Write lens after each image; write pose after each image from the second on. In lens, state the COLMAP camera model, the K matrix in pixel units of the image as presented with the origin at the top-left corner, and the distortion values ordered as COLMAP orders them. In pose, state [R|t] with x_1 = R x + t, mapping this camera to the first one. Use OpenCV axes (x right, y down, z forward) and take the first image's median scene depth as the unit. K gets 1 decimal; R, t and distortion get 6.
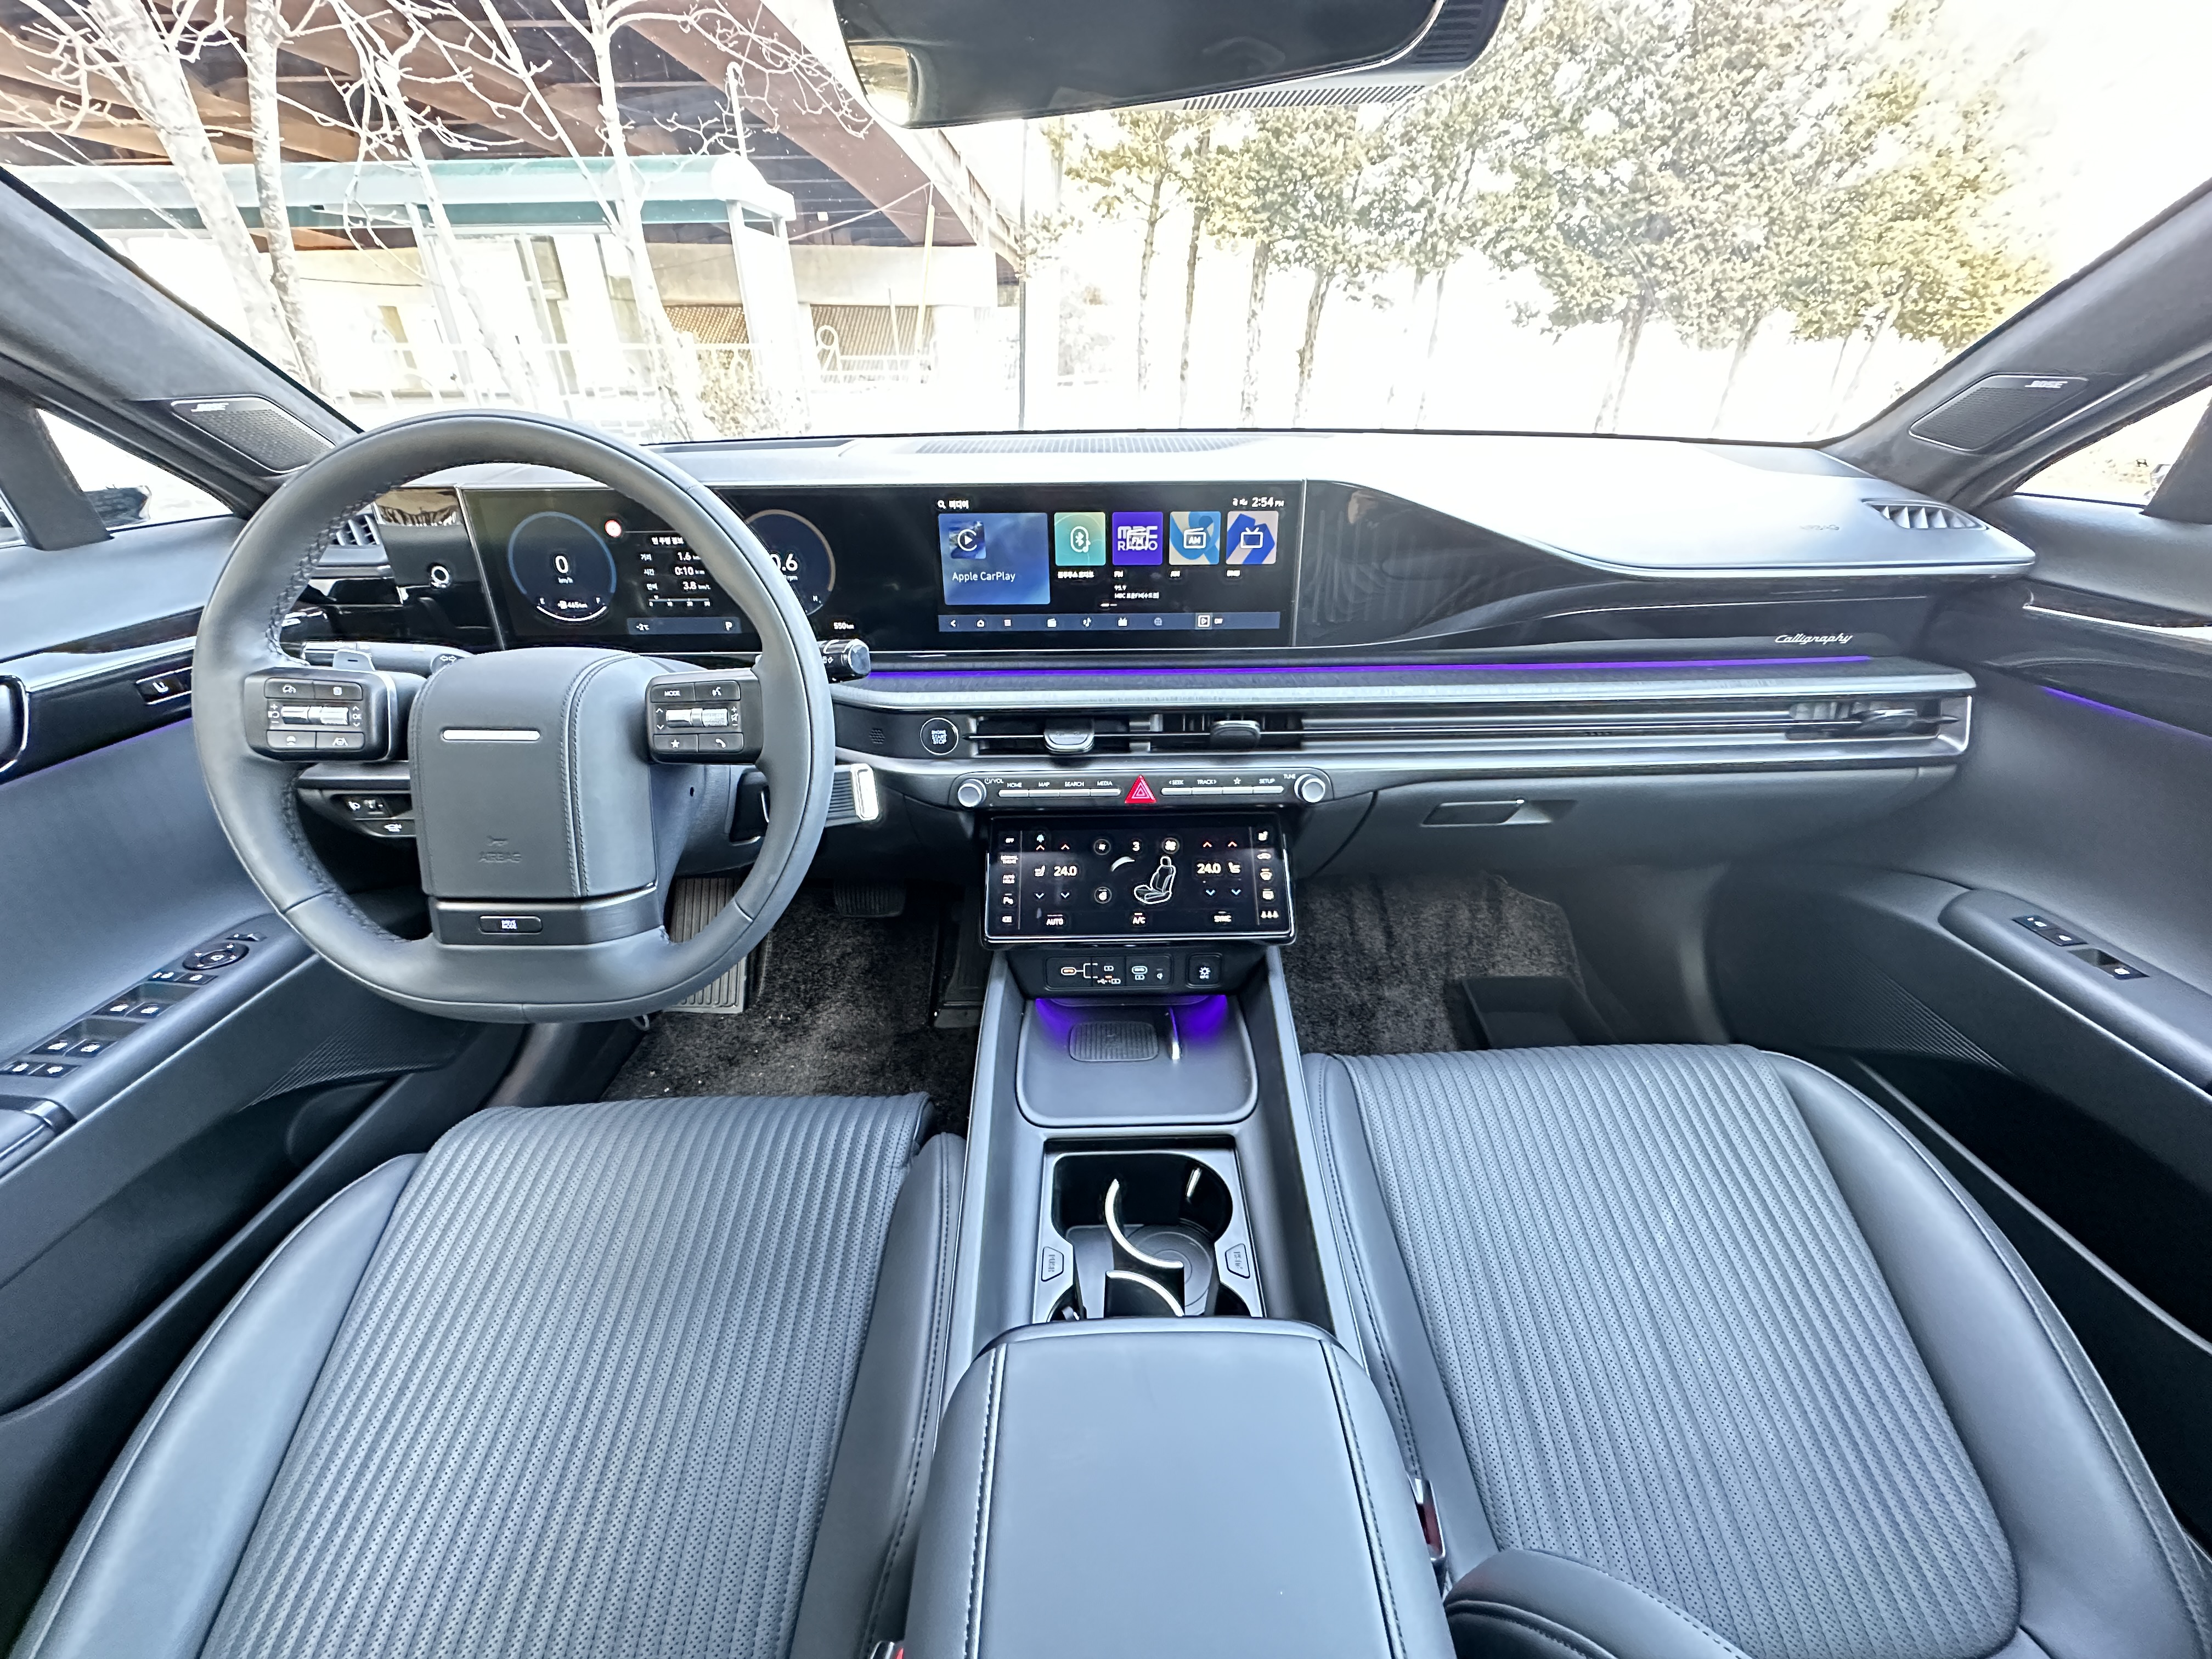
lens RADIAL K [[848.2, 0, 1143.5], [0, 848.2, 831.0], [0, 0, 1]] dist [-0.022637, -0.000070]
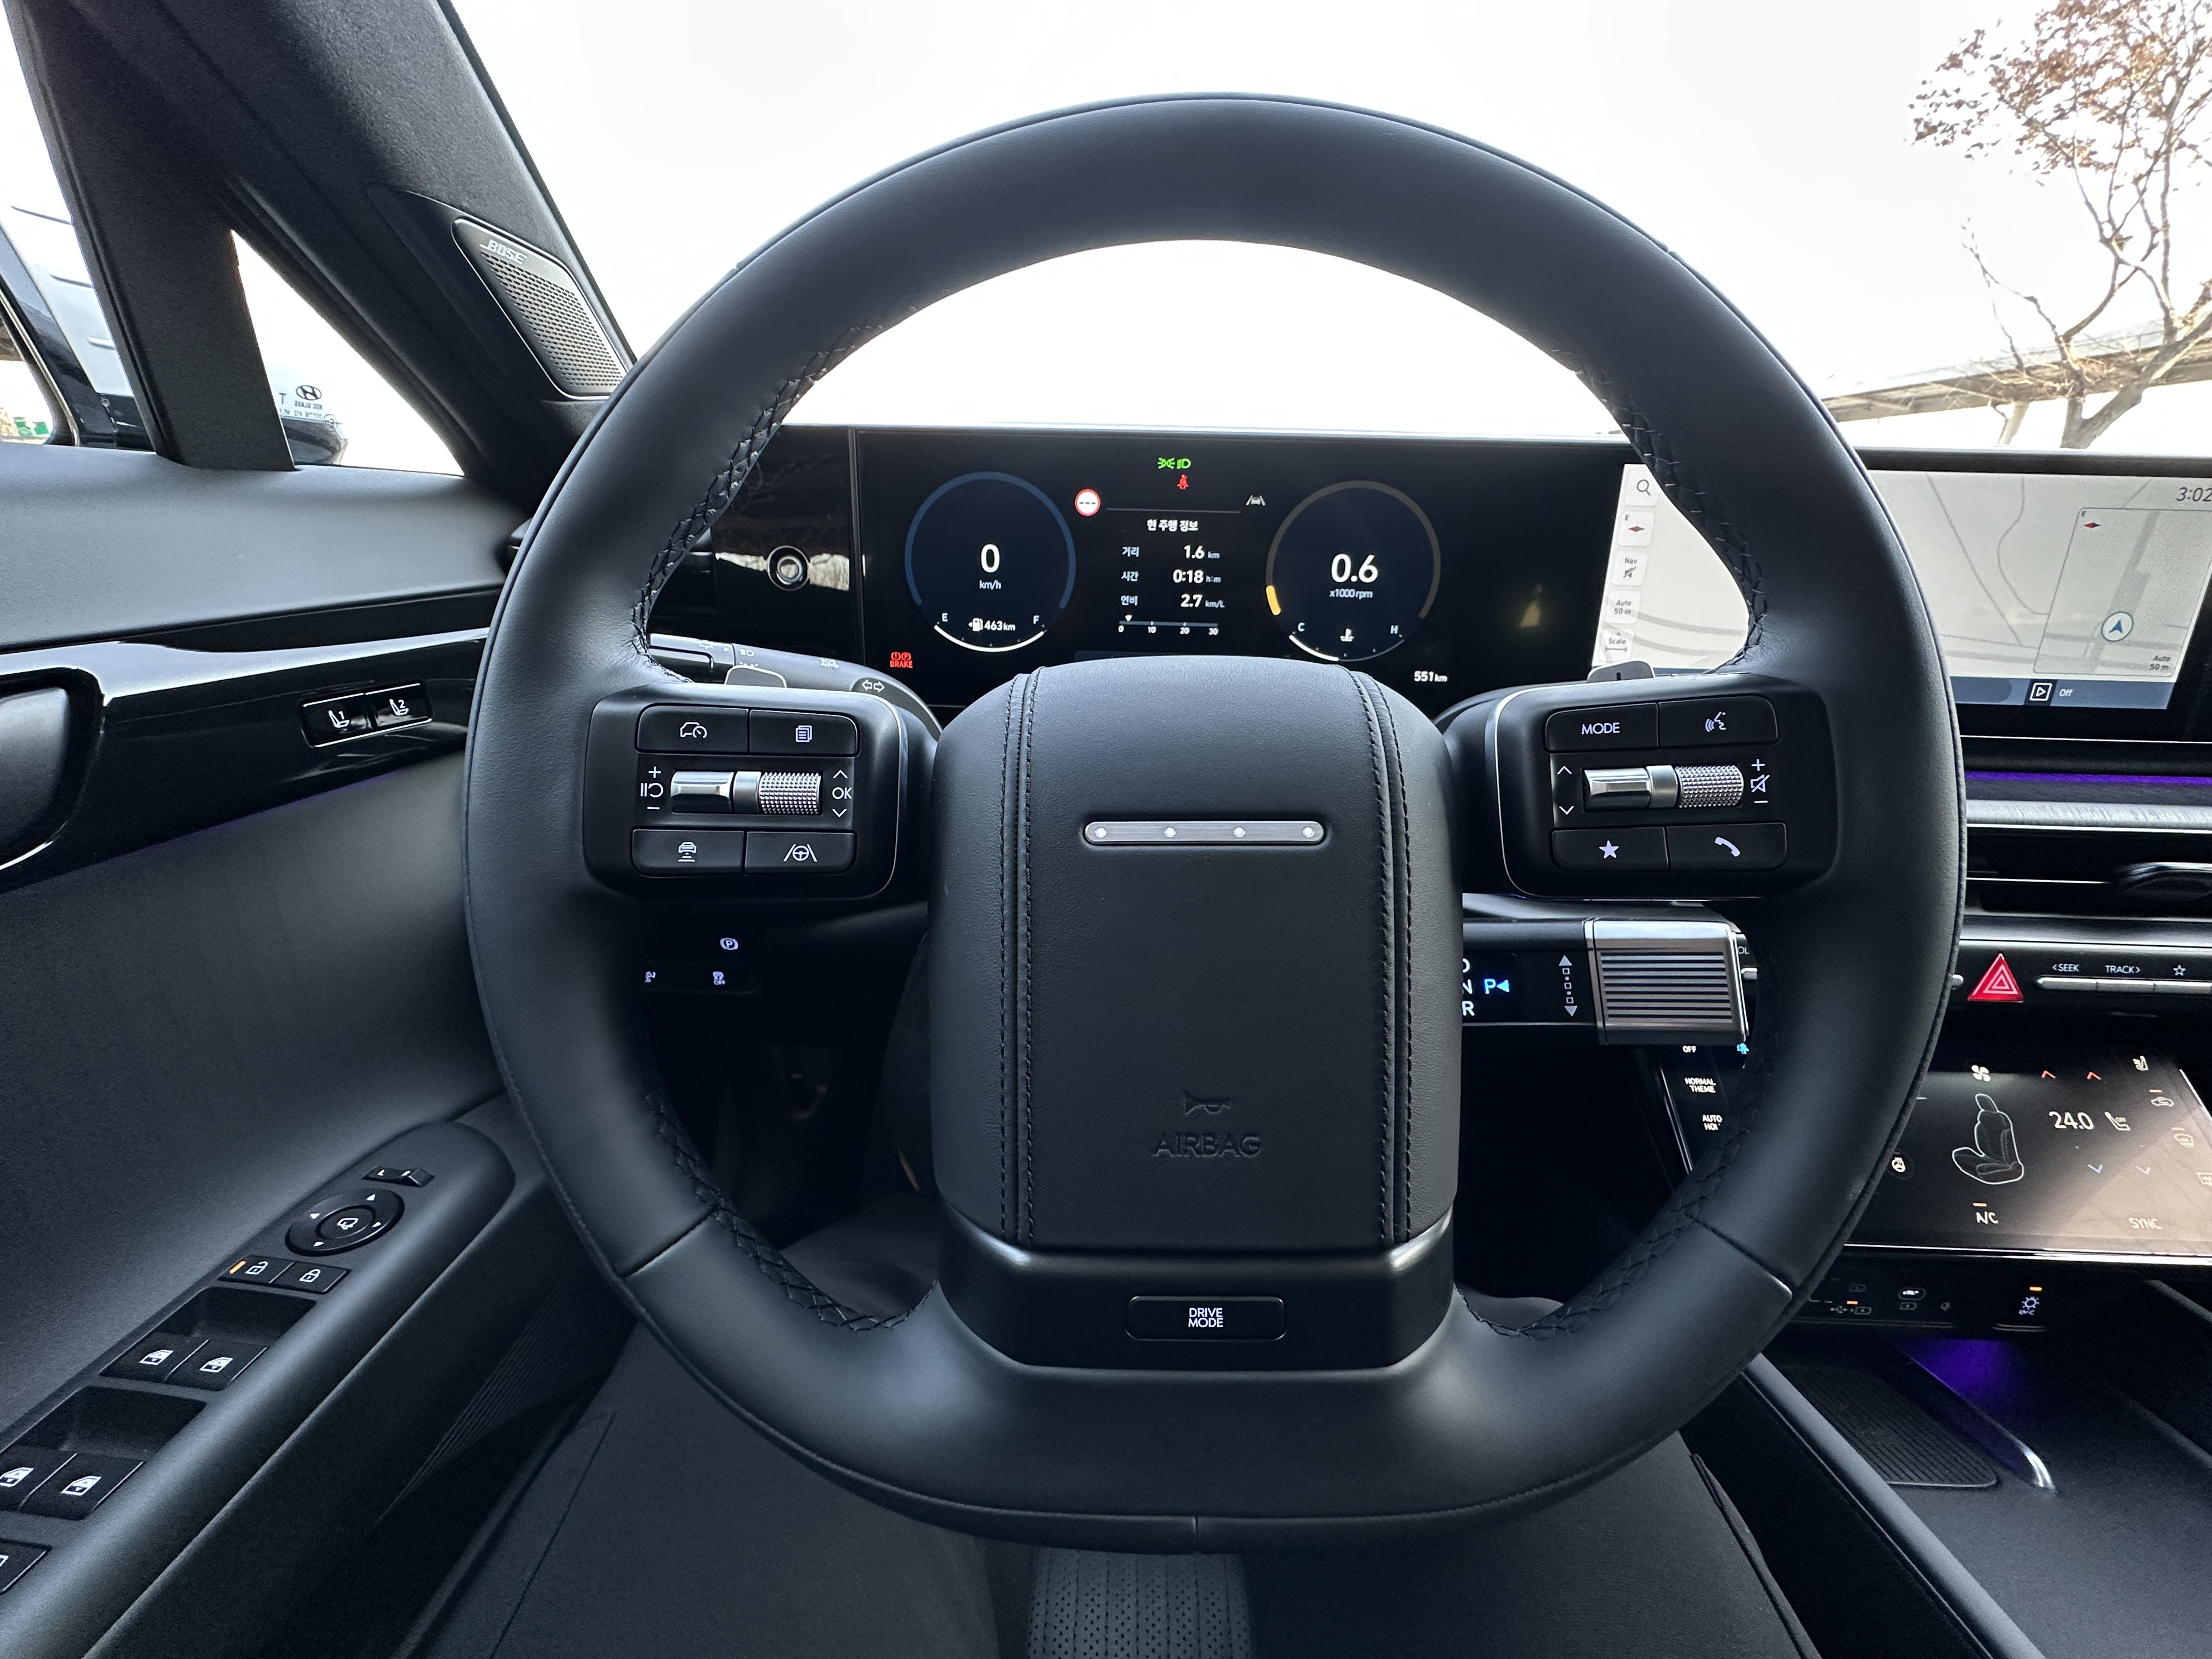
lens RADIAL K [[885.8, 0, 1106.0], [0, 885.8, 829.5], [0, 0, 1]] dist [0.000952, -0.000126]
pose [[0.997623, 0.038758, -0.056979, -0.553917], [-0.045614, 0.991182, -0.124411, -0.046107], [0.051655, 0.126714, 0.990593, 0.383514]]
